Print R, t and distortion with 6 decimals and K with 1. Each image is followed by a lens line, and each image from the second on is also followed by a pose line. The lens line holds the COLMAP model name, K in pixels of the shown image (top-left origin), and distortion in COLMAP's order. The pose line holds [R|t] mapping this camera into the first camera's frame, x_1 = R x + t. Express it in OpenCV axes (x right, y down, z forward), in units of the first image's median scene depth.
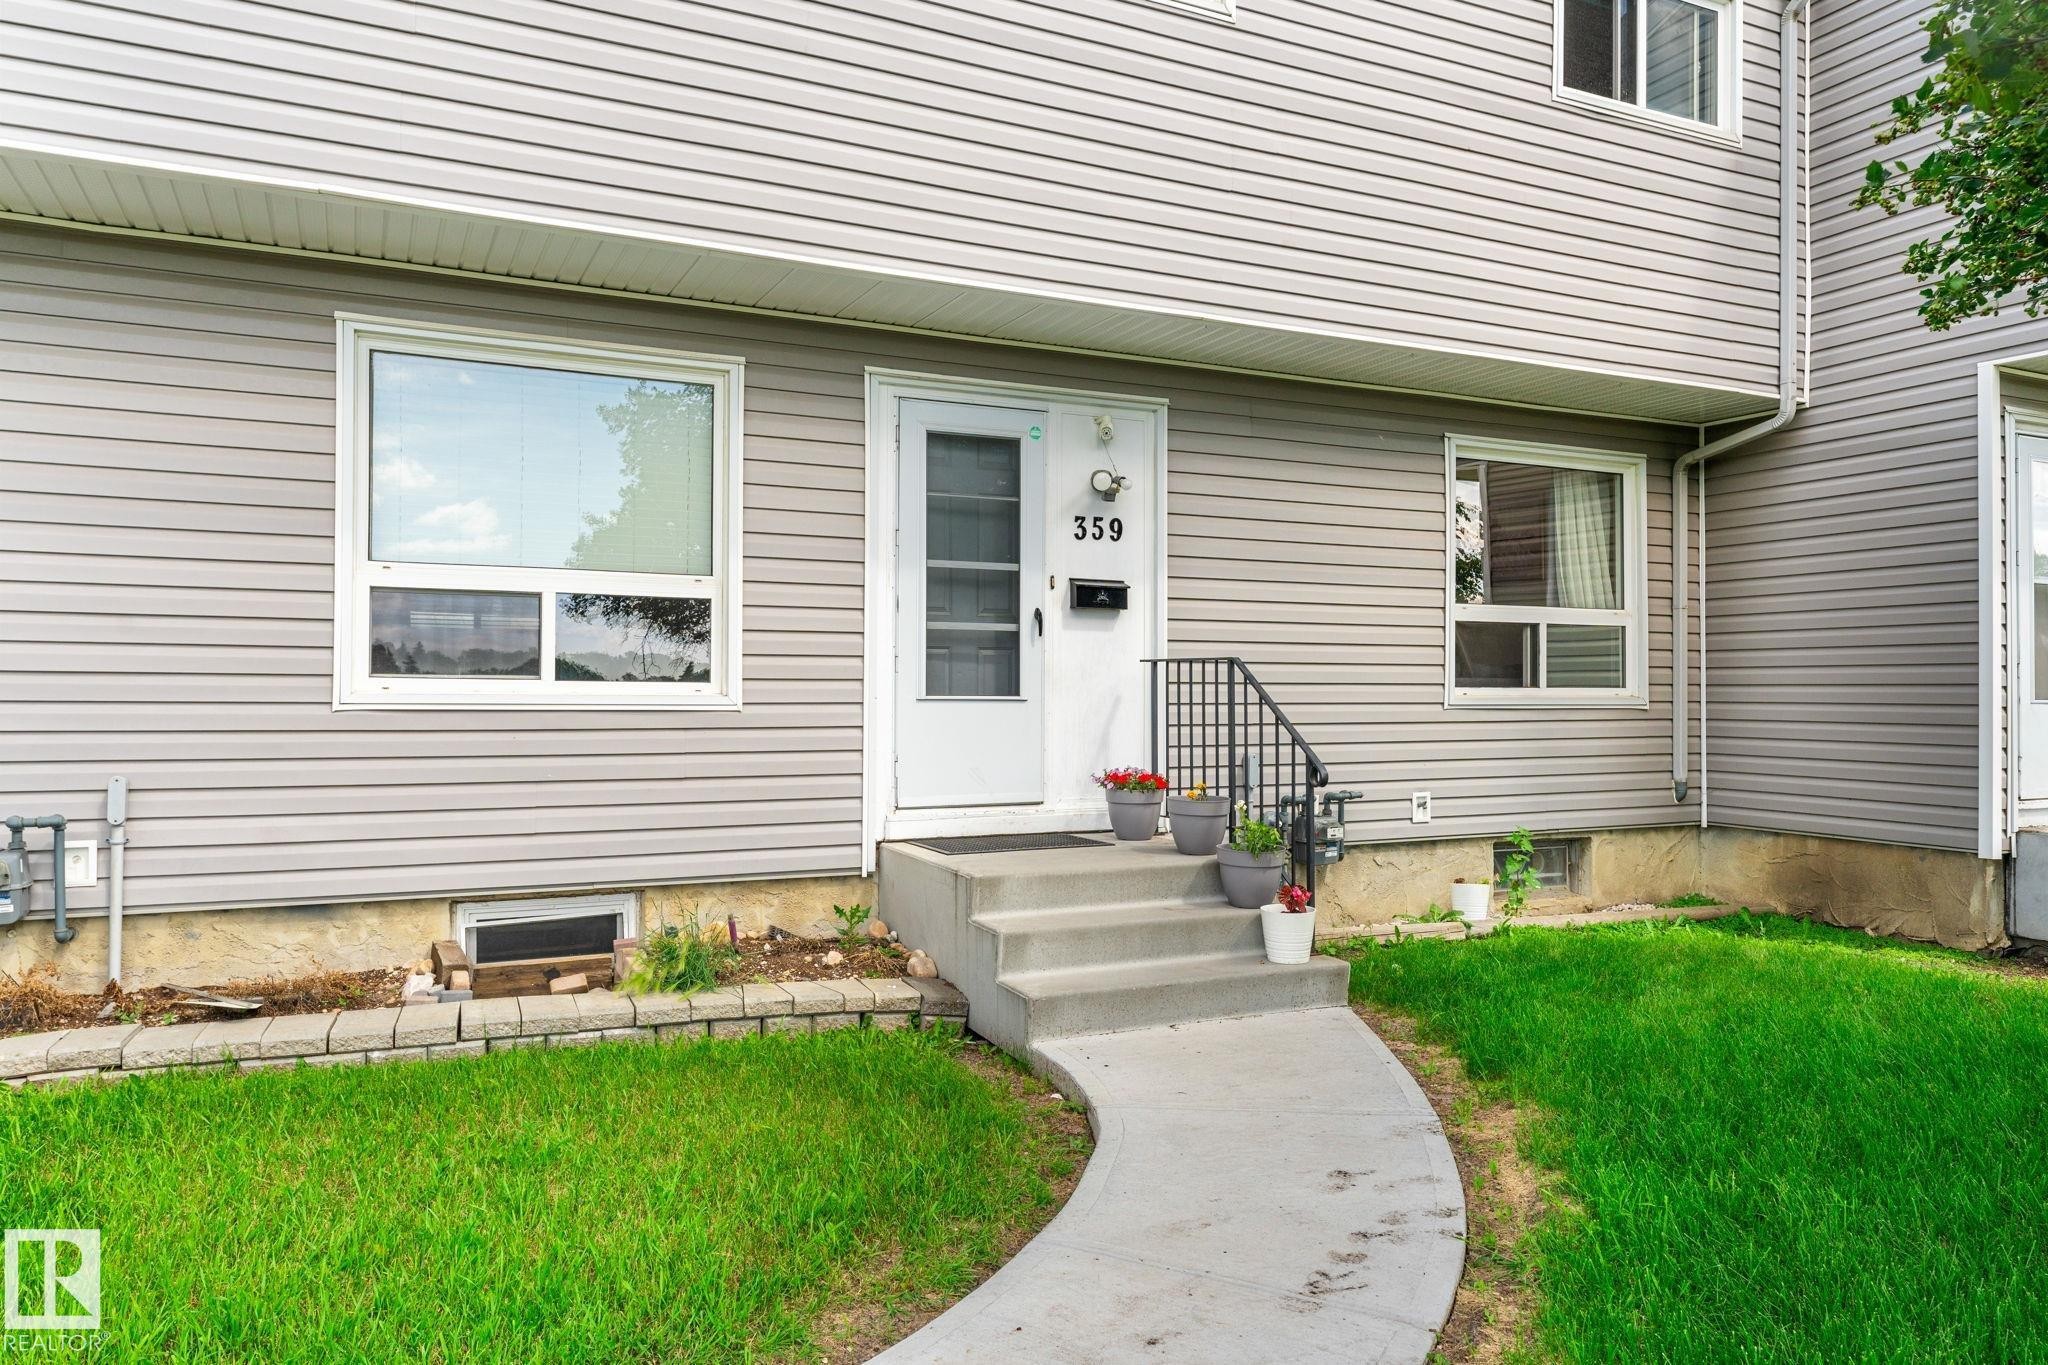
lens RADIAL K [[1350.5, 0, 1020.9], [0, 1350.5, 687.9], [0, 0, 1]] dist [0.000424, 0.000764]
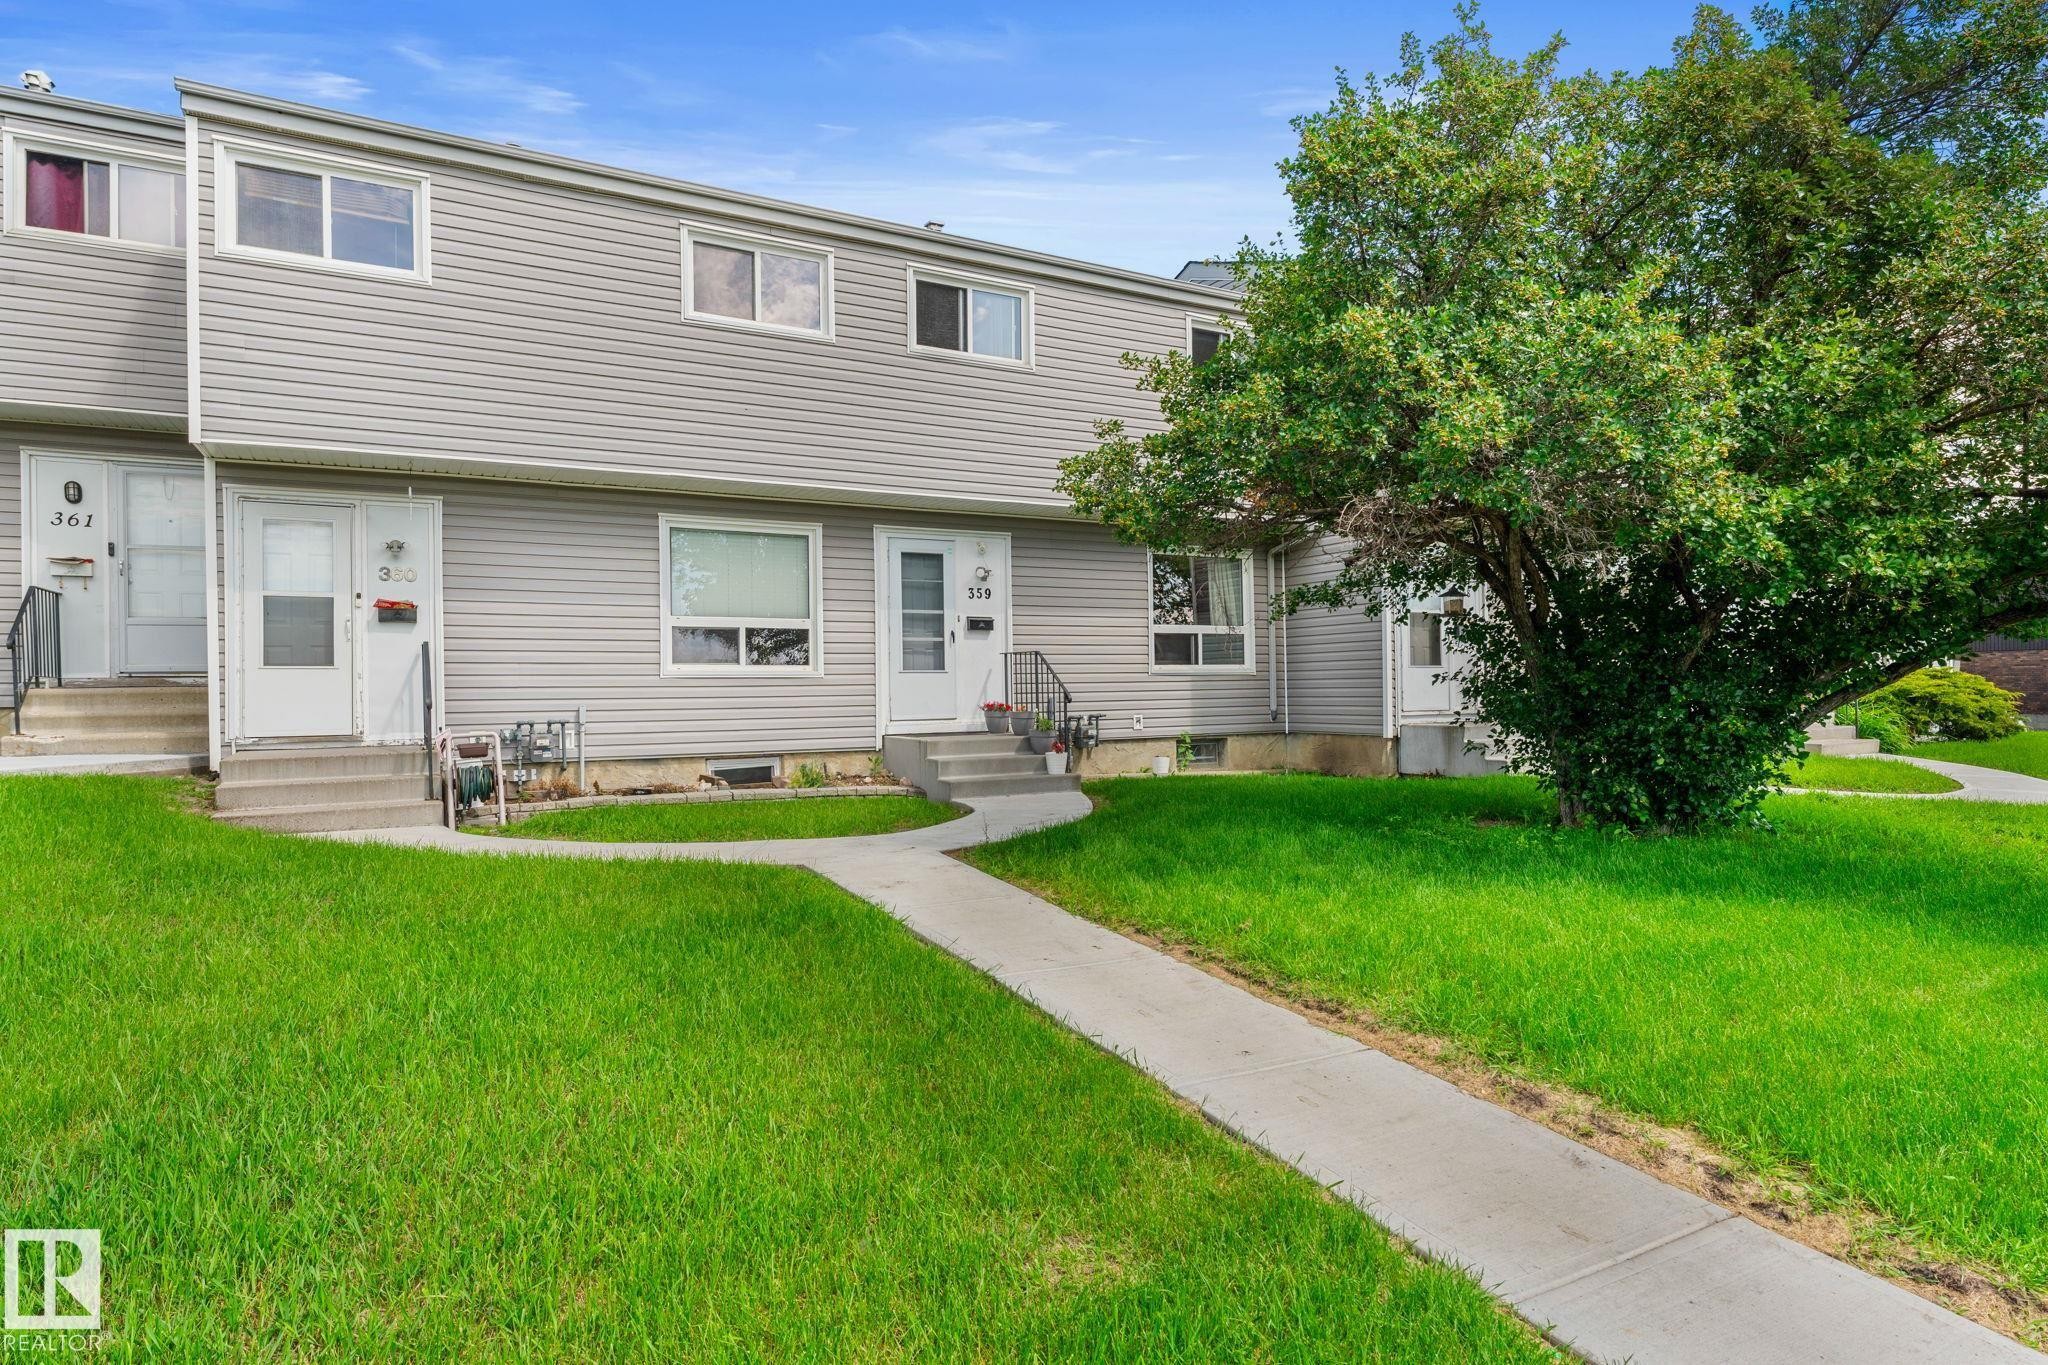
lens RADIAL K [[1182.6, 0, 1041.1], [0, 1182.6, 682.4], [0, 0, 1]] dist [0.003602, -0.002112]
pose [[0.996526, -0.016972, 0.081535, -0.001983], [0.017272, 0.999846, -0.002966, 0.034356], [-0.081472, 0.004364, 0.996666, -0.946540]]
